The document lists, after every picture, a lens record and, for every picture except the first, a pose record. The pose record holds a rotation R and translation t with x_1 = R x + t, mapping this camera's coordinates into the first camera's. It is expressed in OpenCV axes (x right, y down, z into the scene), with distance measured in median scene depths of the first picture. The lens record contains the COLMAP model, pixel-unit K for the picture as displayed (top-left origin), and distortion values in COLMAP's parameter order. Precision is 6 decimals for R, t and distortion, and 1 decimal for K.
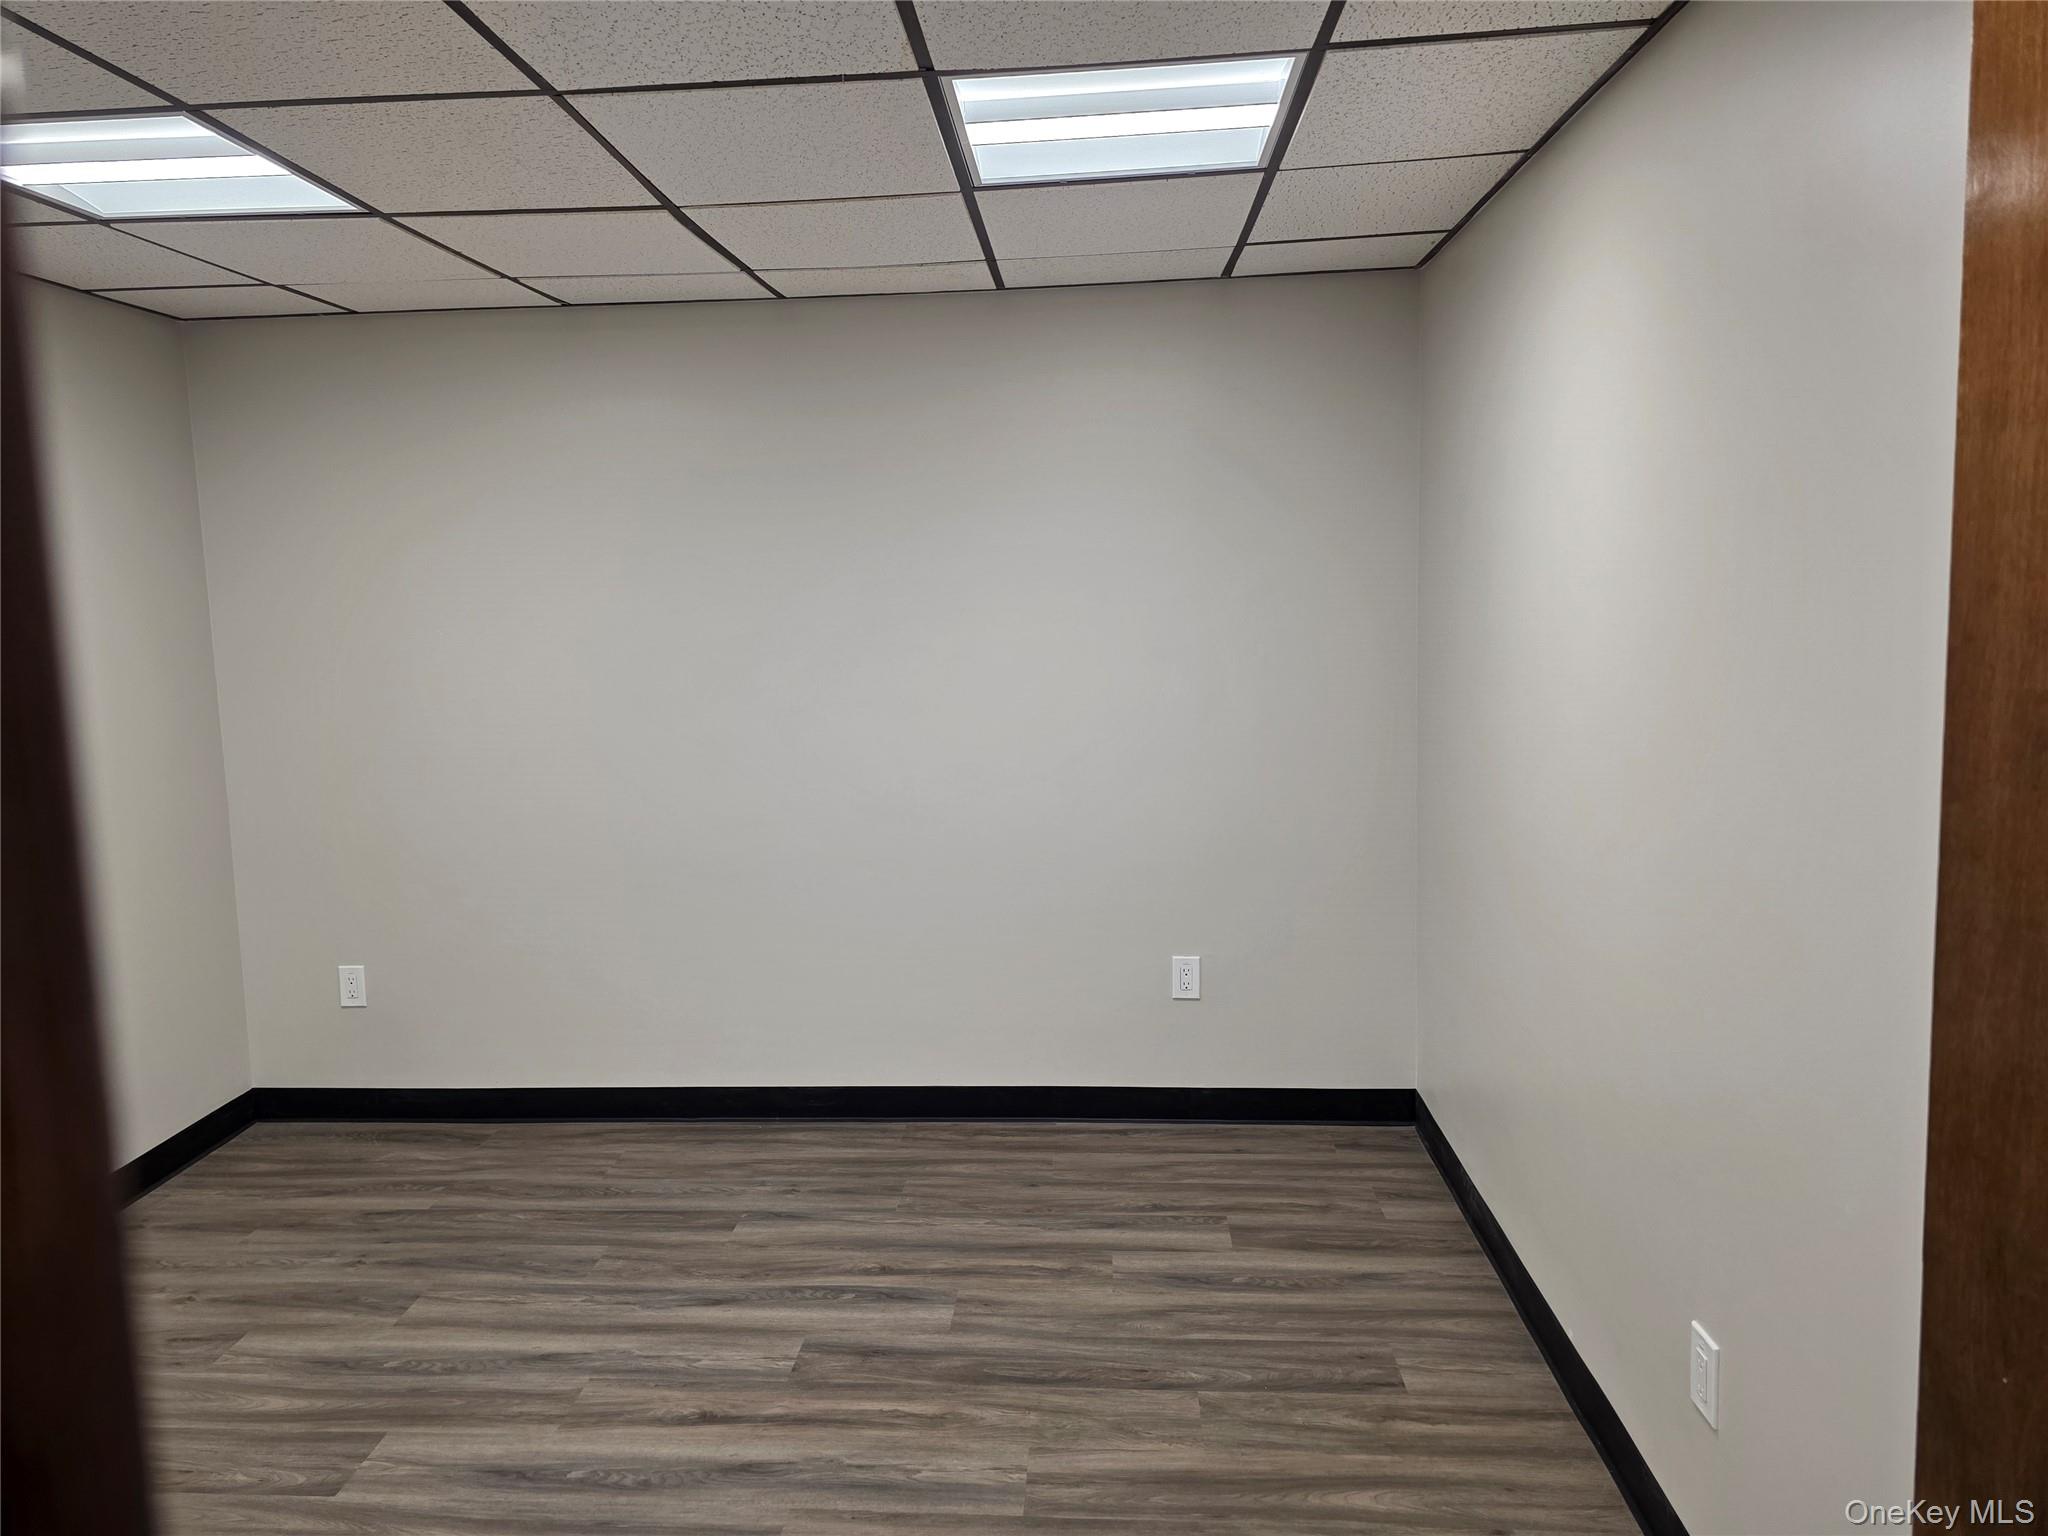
lens RADIAL K [[1360.2, 0, 1024.2], [0, 1360.2, 764.0], [0, 0, 1]] dist [0.062956, -0.047344]
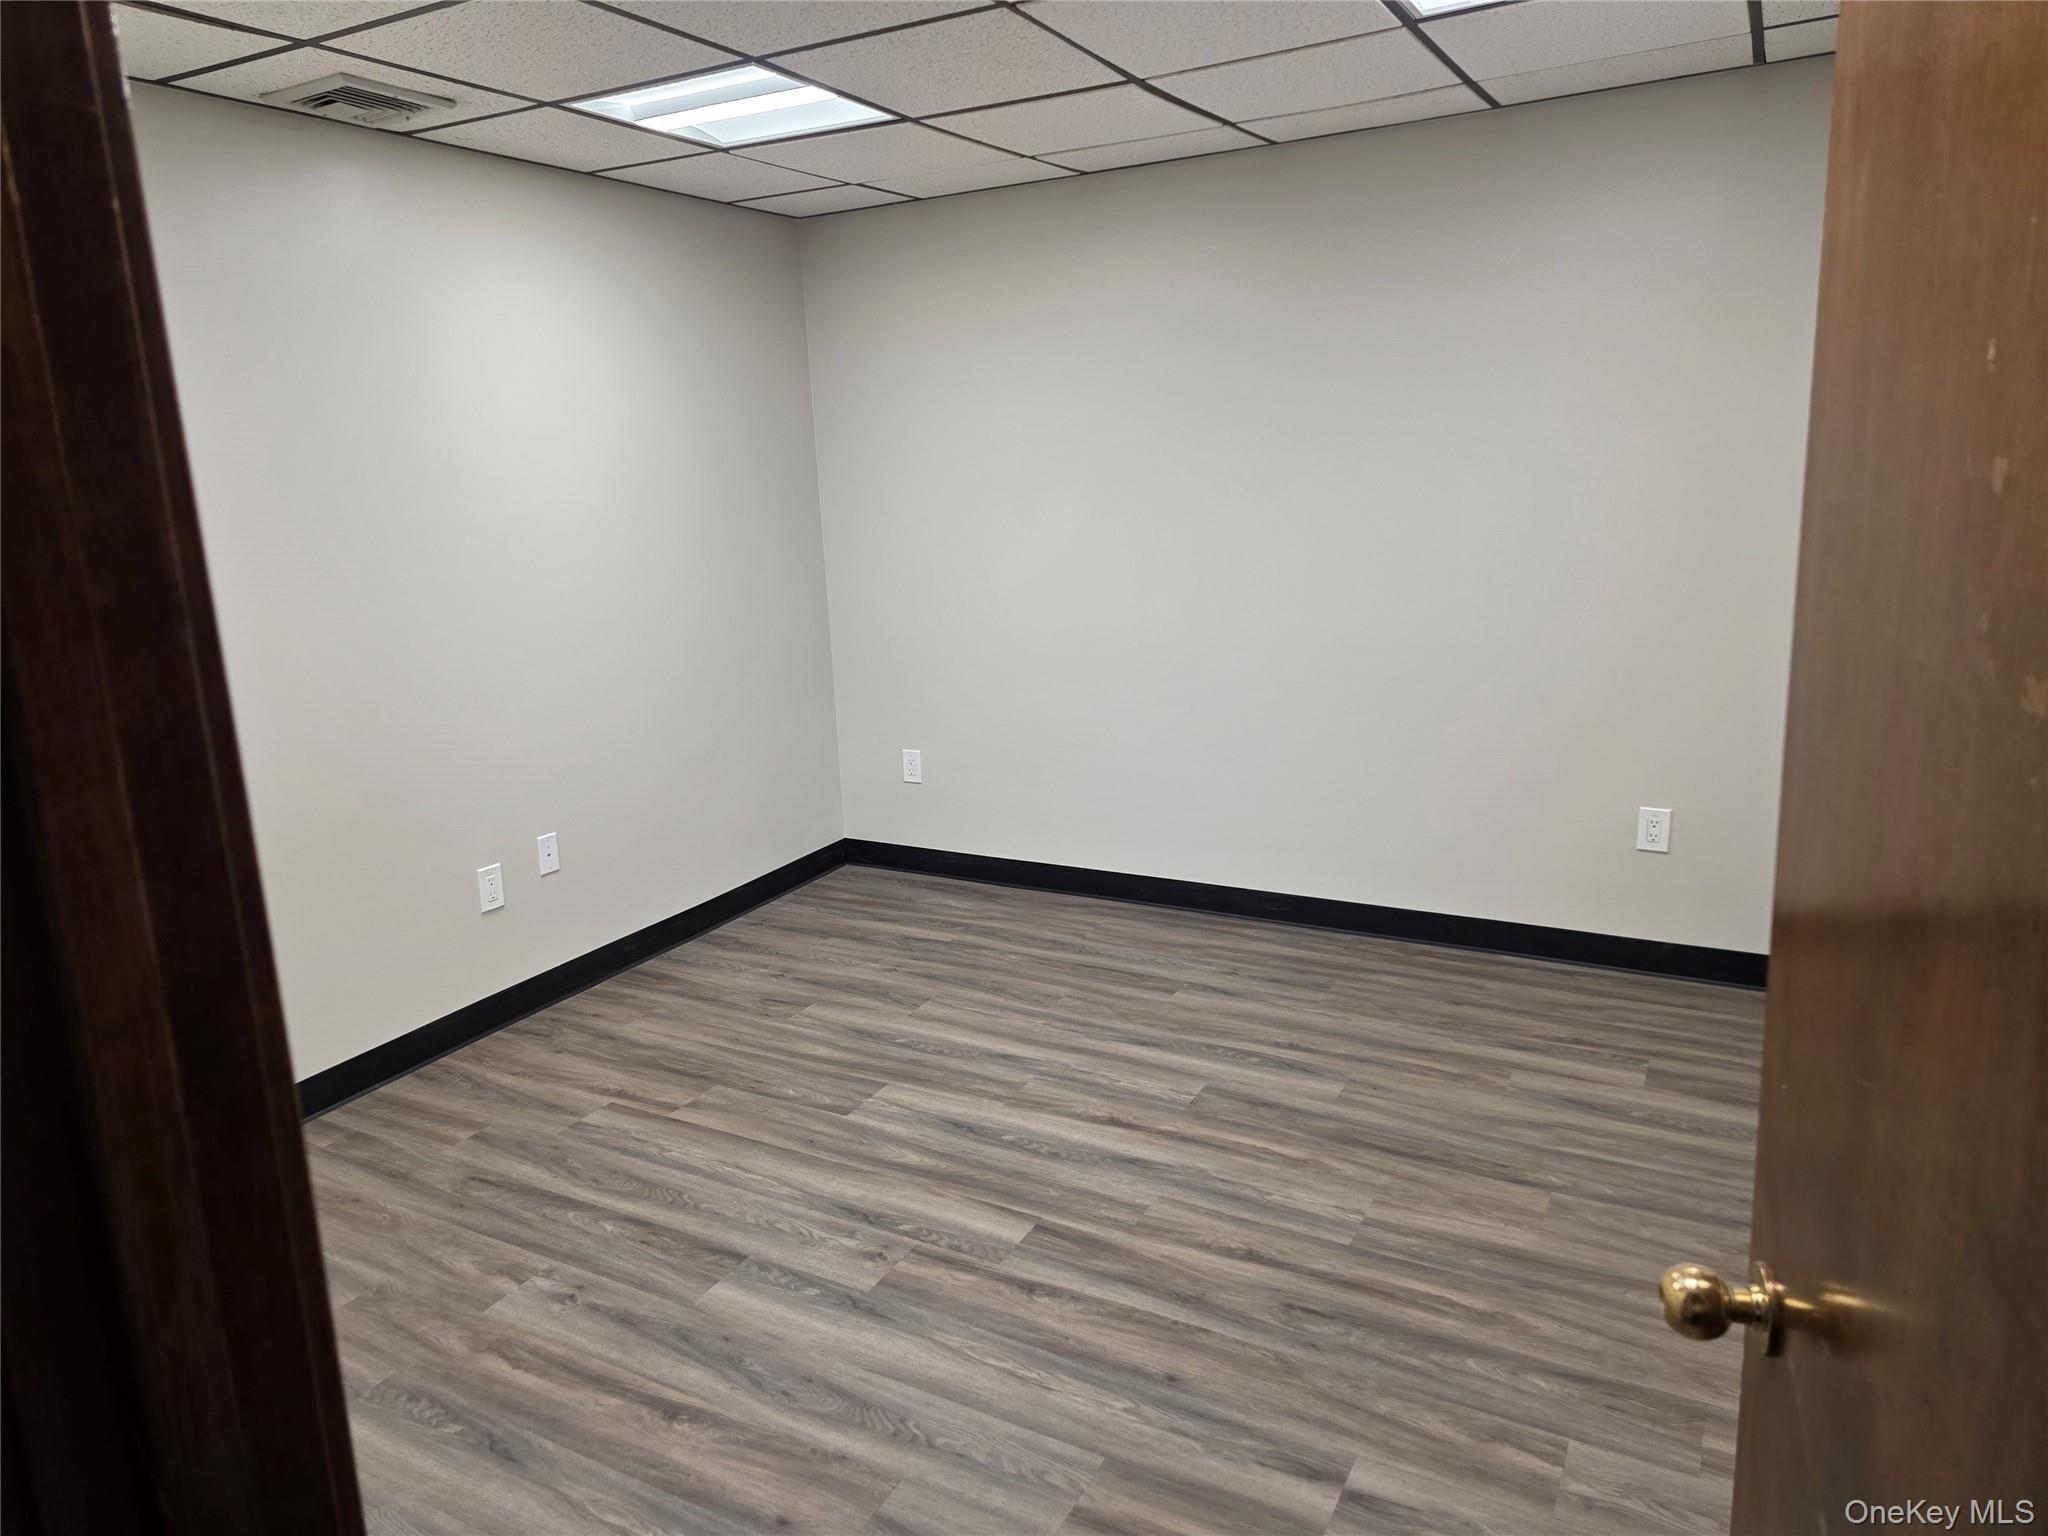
lens RADIAL K [[1360.2, 0, 1031.6], [0, 1360.2, 752.4], [0, 0, 1]] dist [0.062956, -0.047344]
pose [[0.908555, 0.078976, -0.410232, 0.147125], [-0.037711, 0.993464, 0.107737, 0.018401], [0.416060, -0.082415, 0.905595, -0.083513]]
